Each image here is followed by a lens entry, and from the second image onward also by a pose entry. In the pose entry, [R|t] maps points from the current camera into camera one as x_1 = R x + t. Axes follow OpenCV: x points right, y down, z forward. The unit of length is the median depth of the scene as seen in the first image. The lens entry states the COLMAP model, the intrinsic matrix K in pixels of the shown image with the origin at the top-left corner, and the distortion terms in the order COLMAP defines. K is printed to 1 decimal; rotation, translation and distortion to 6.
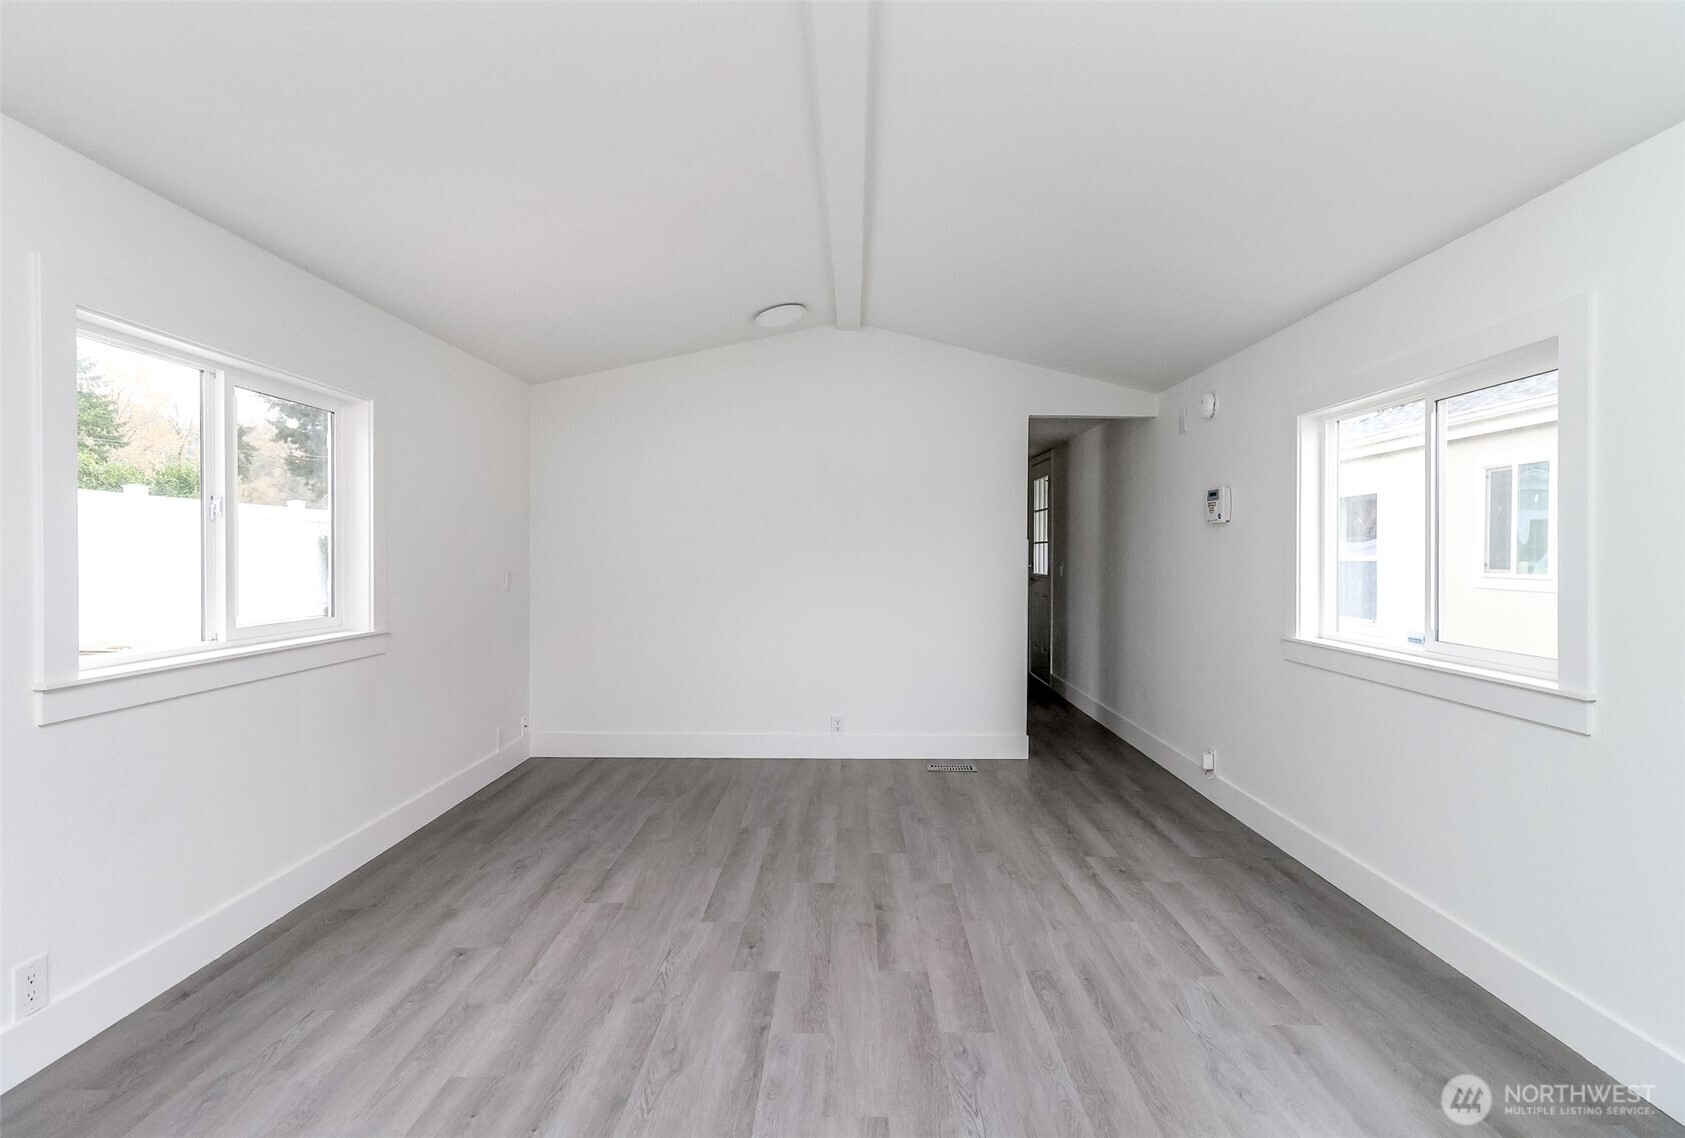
lens RADIAL K [[768.5, 0, 863.1], [0, 768.5, 557.7], [0, 0, 1]] dist [0.007619, -0.002310]
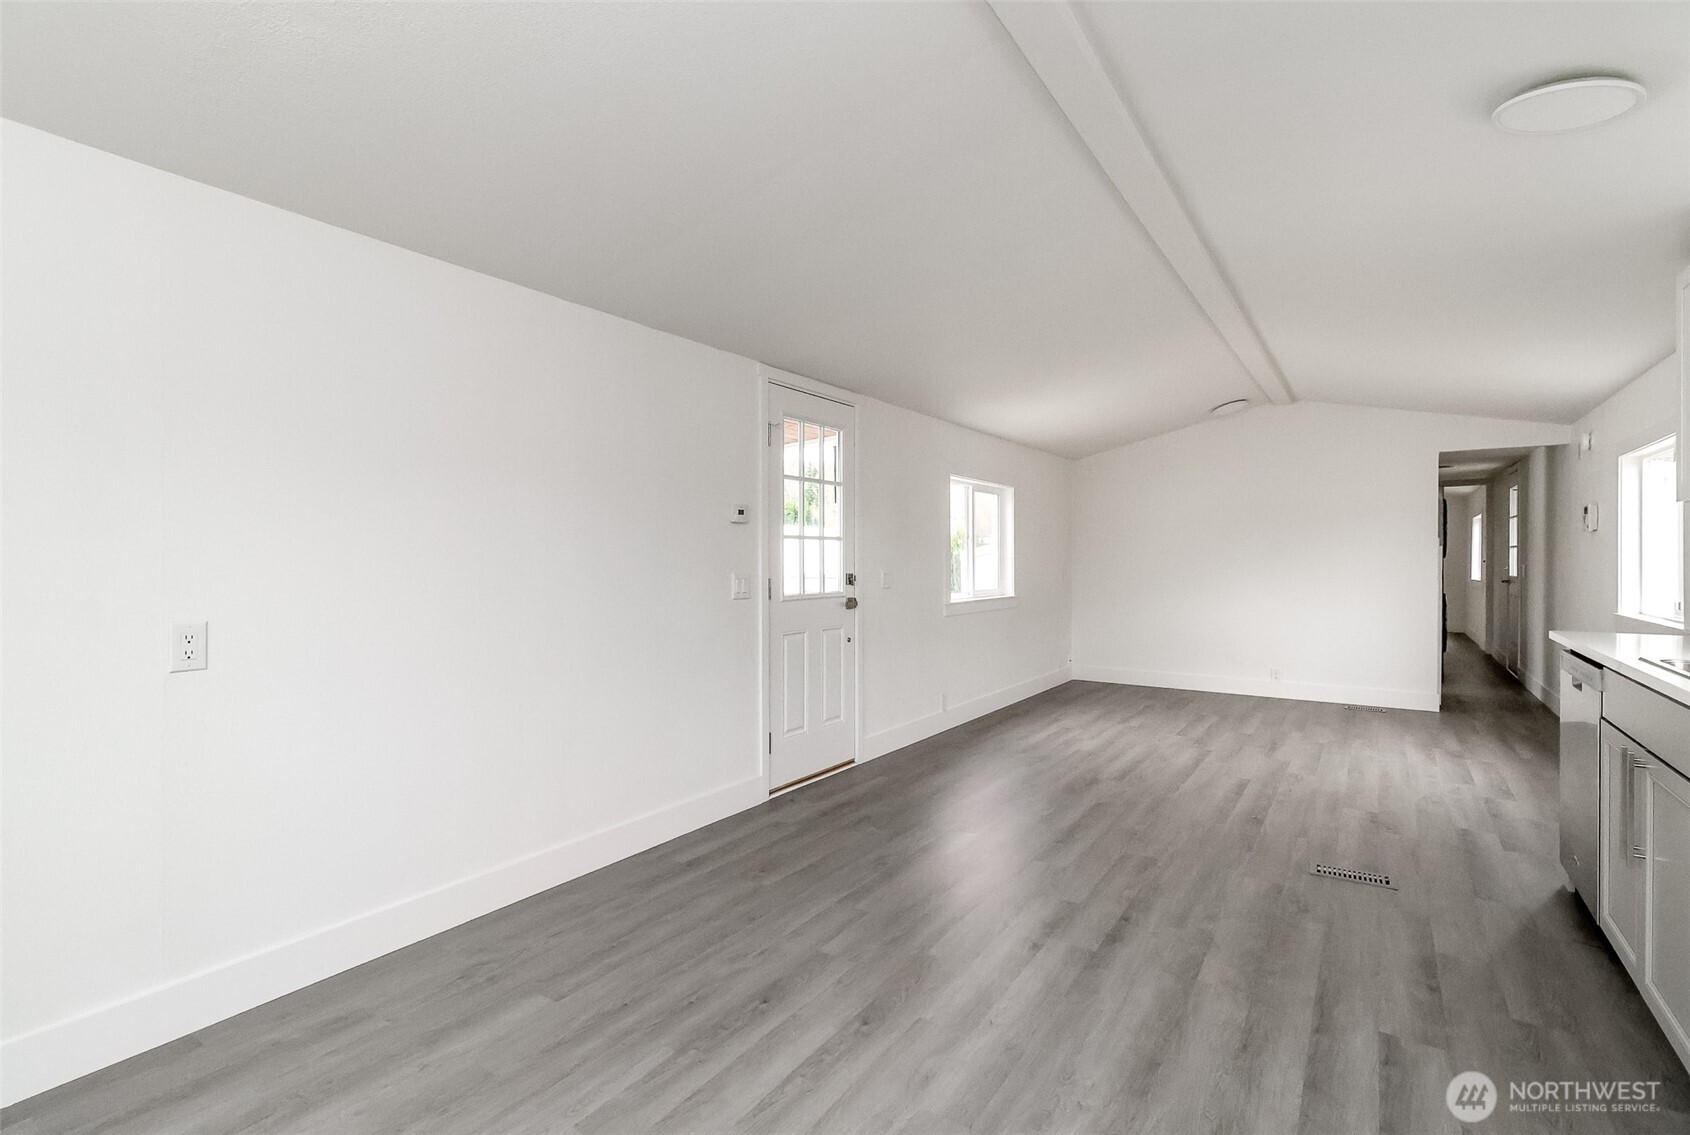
lens RADIAL K [[770.8, 0, 867.6], [0, 770.8, 571.2], [0, 0, 1]] dist [0.007619, -0.002310]
pose [[0.827960, -0.000846, -0.560786, 0.265148], [0.003746, 0.999985, 0.004021, 0.018544], [0.560774, -0.005430, 0.827951, -1.171329]]
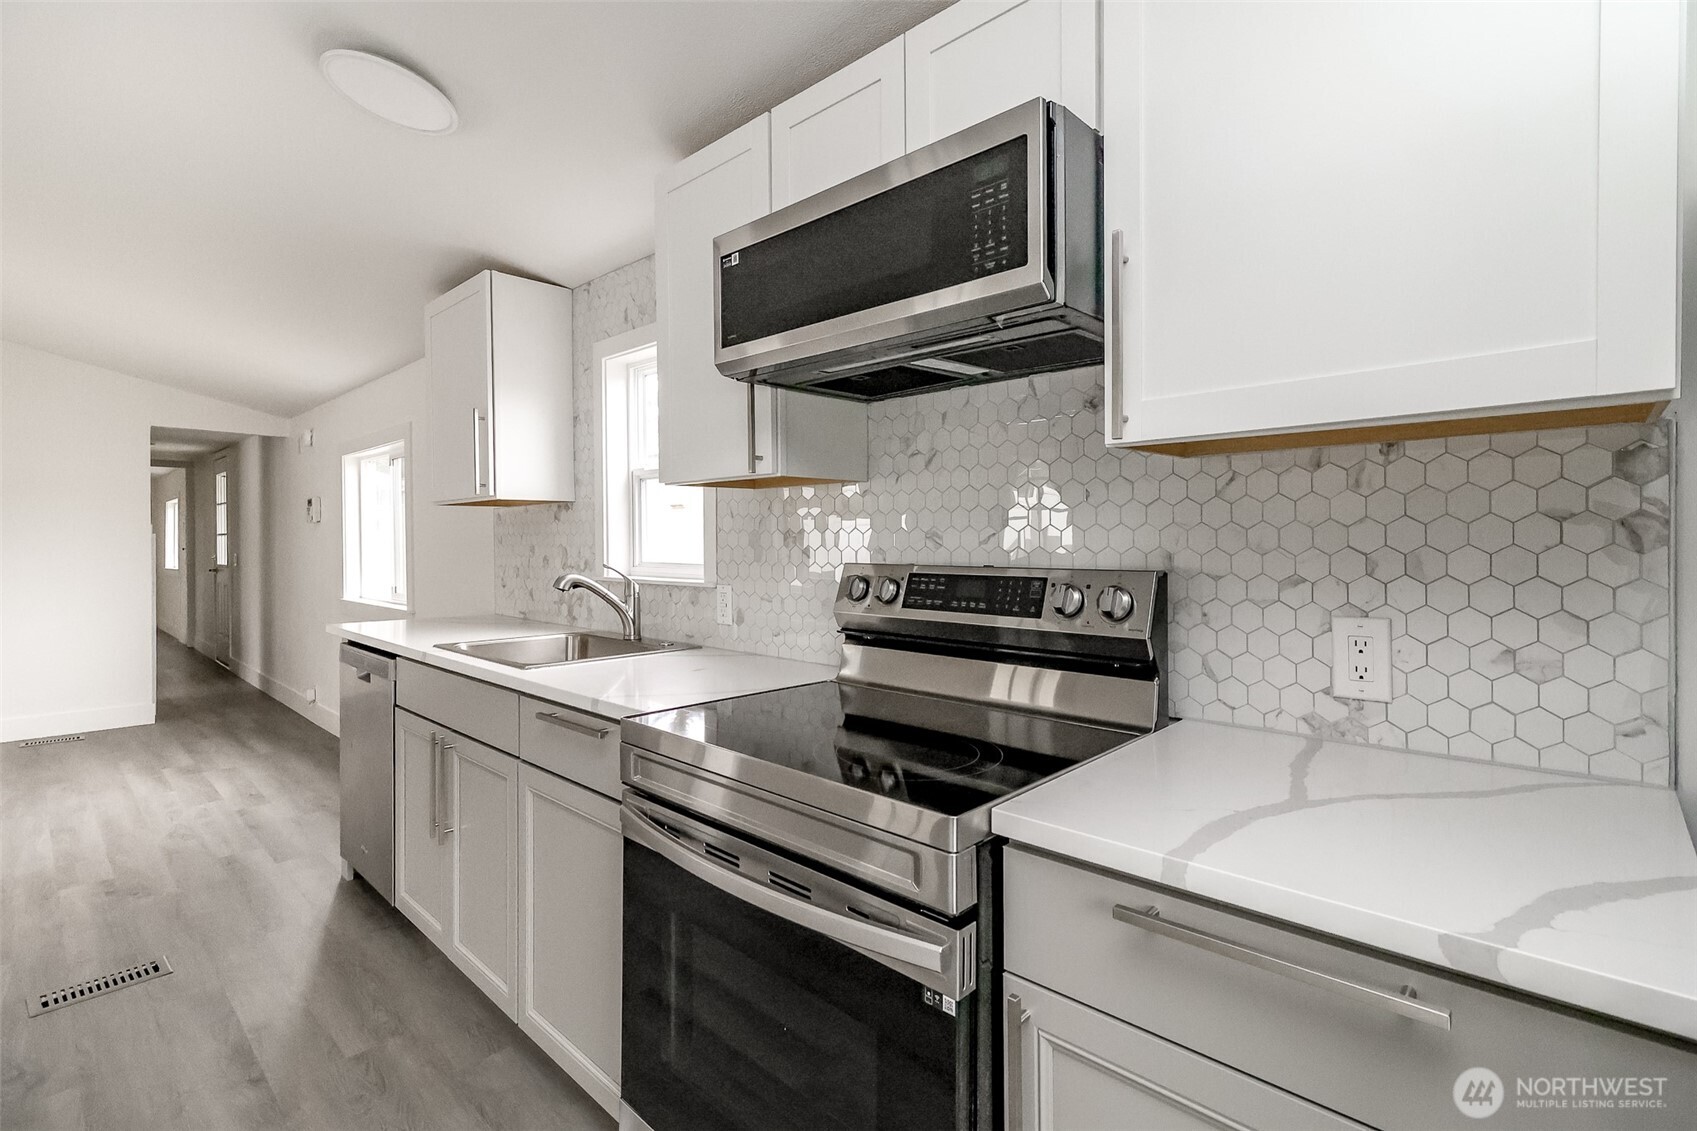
lens RADIAL K [[765.2, 0, 850.9], [0, 765.2, 551.6], [0, 0, 1]] dist [0.004318, -0.001323]
pose [[0.685696, -0.010009, 0.727819, 0.171945], [0.007549, 0.999949, 0.006639, 0.007478], [-0.727849, 0.000942, 0.685737, -0.984155]]
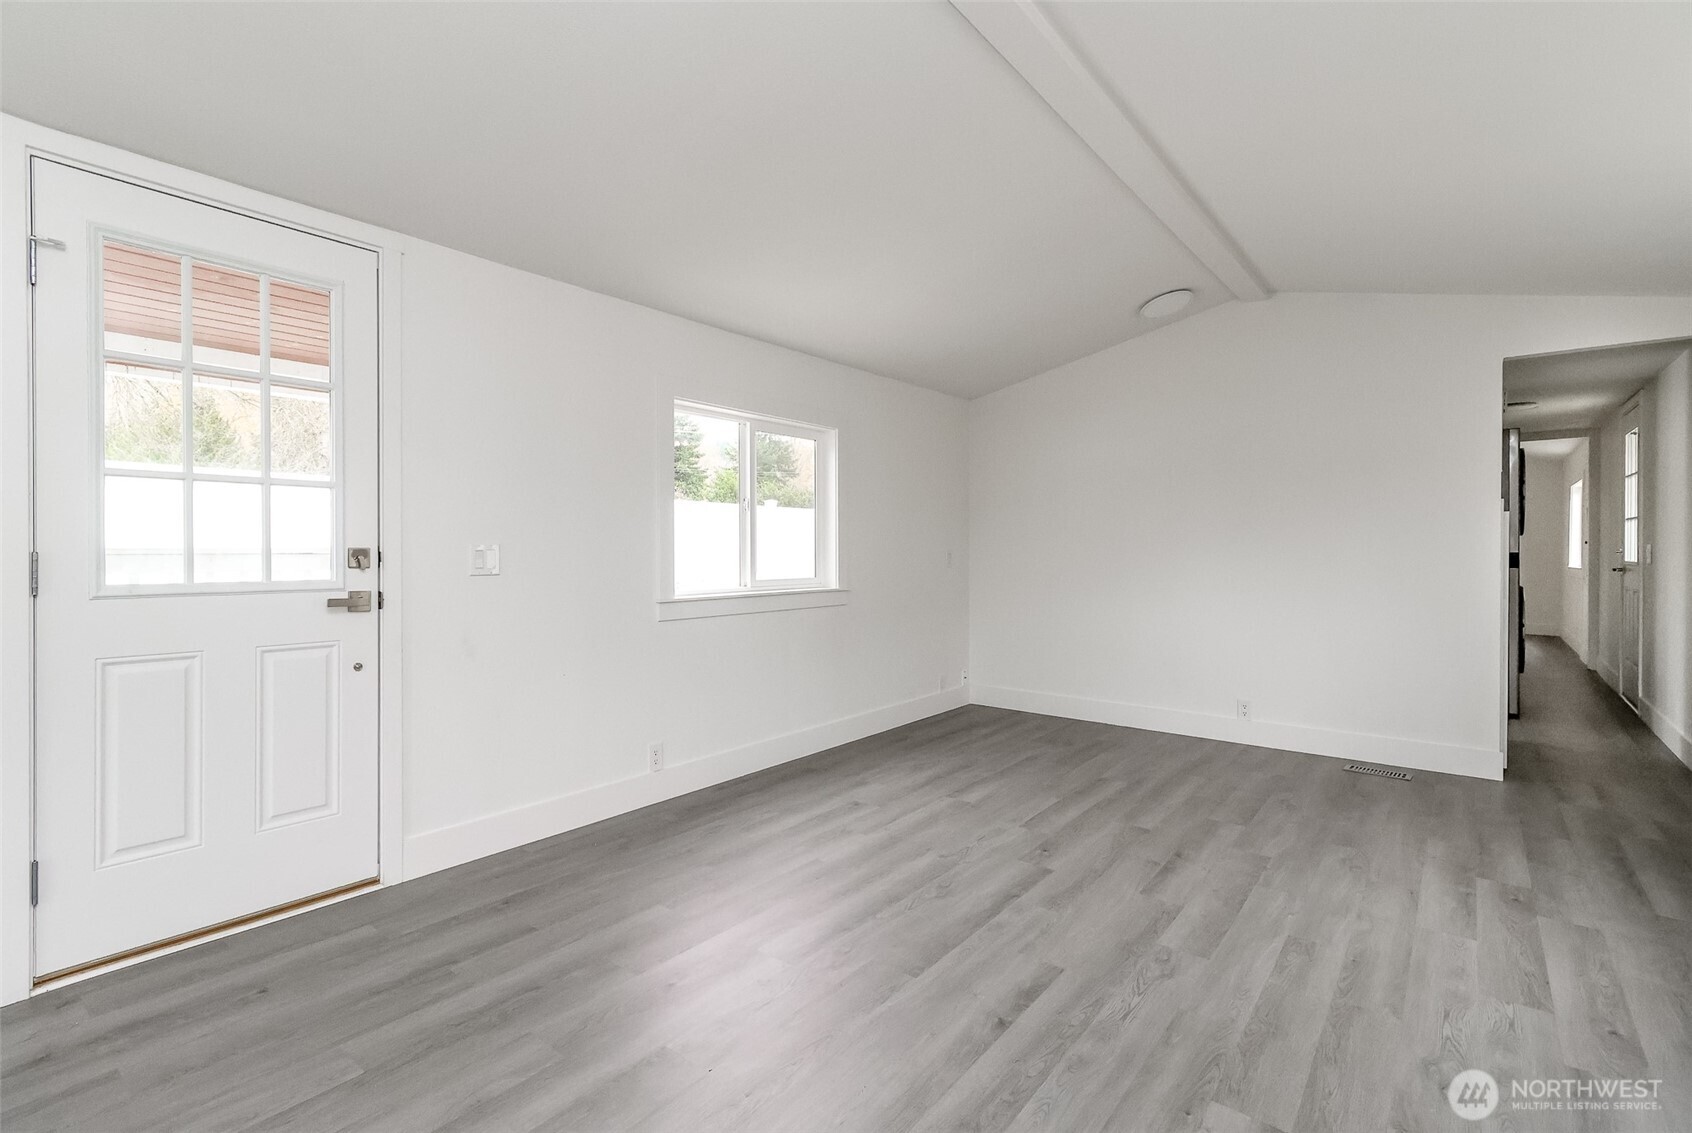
lens RADIAL K [[763.0, 0, 856.4], [0, 763.0, 555.3], [0, 0, 1]] dist [0.004318, -0.001323]
pose [[0.773147, -0.001543, -0.634225, 0.358699], [0.001639, 0.999999, -0.000435, 0.039597], [0.634225, -0.000703, 0.773148, -0.103969]]
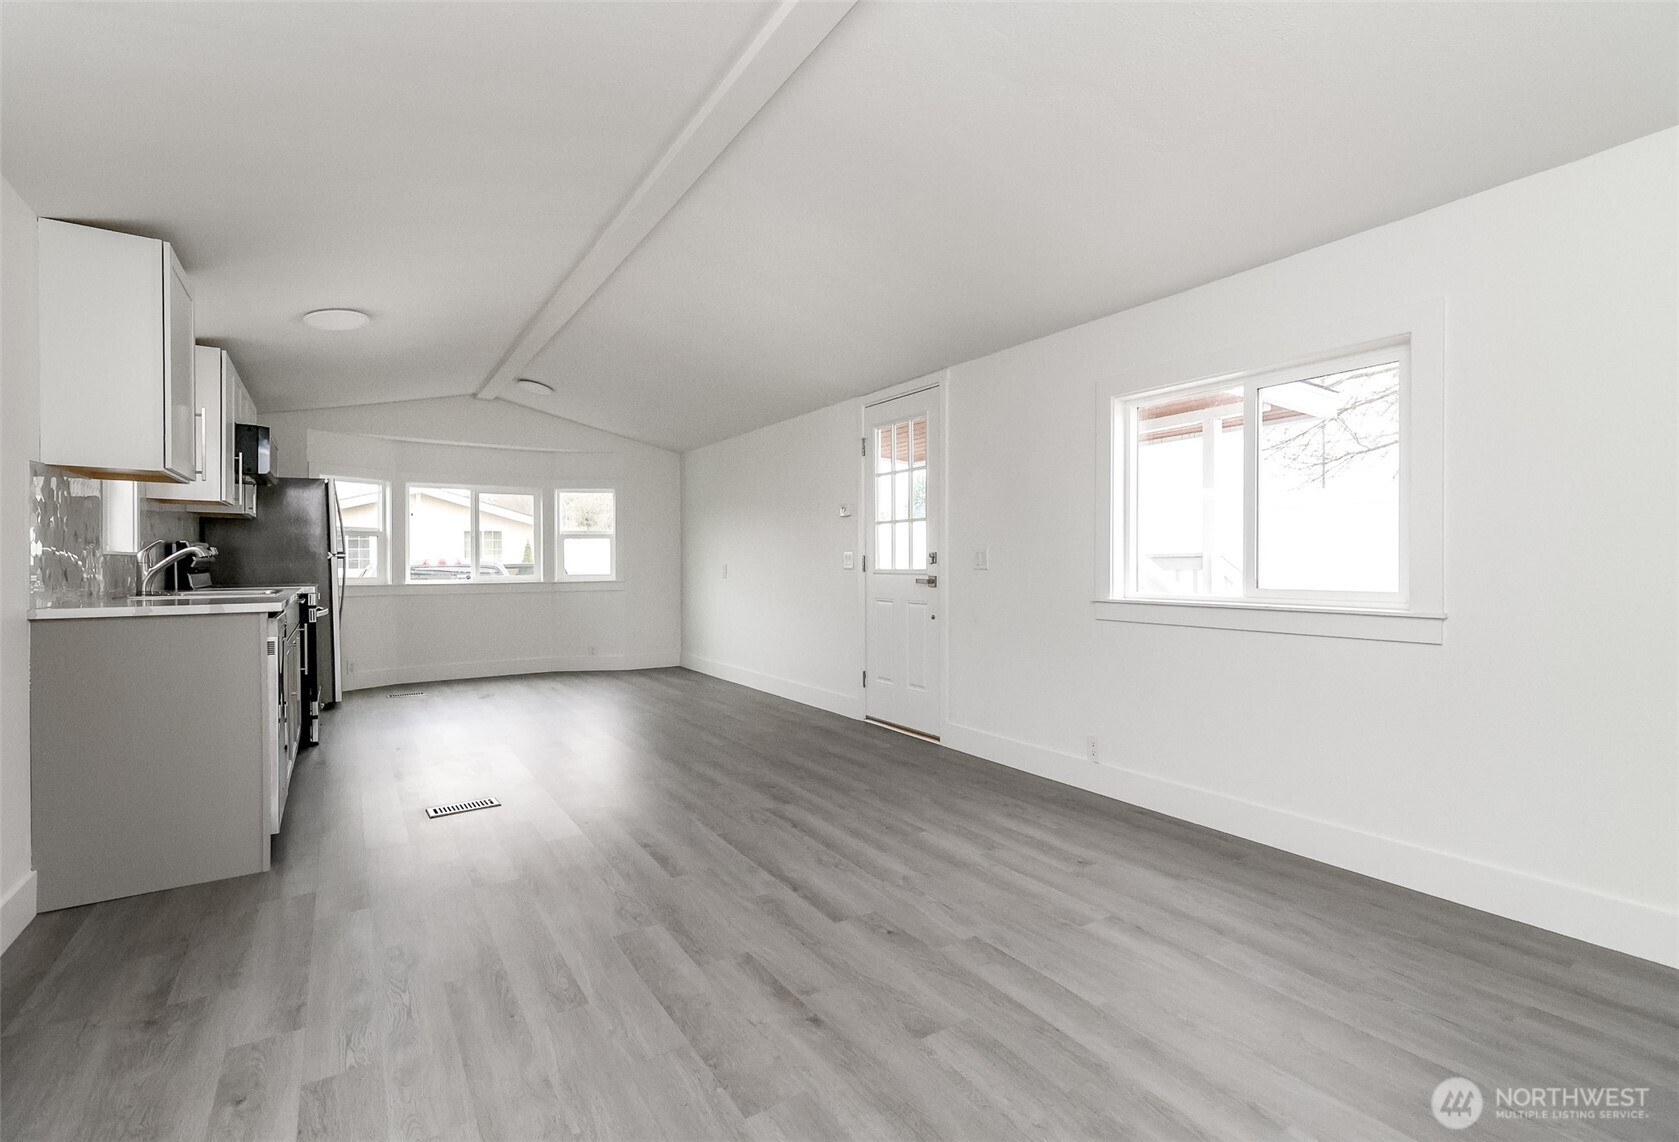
lens RADIAL K [[765.8, 0, 849.6], [0, 765.8, 577.0], [0, 0, 1]] dist [0.007619, -0.002310]
pose [[-0.842169, 0.008108, -0.539152, 0.368247], [-0.004539, 0.999745, 0.022124, 0.049032], [0.539194, 0.021079, -0.841918, 1.625077]]
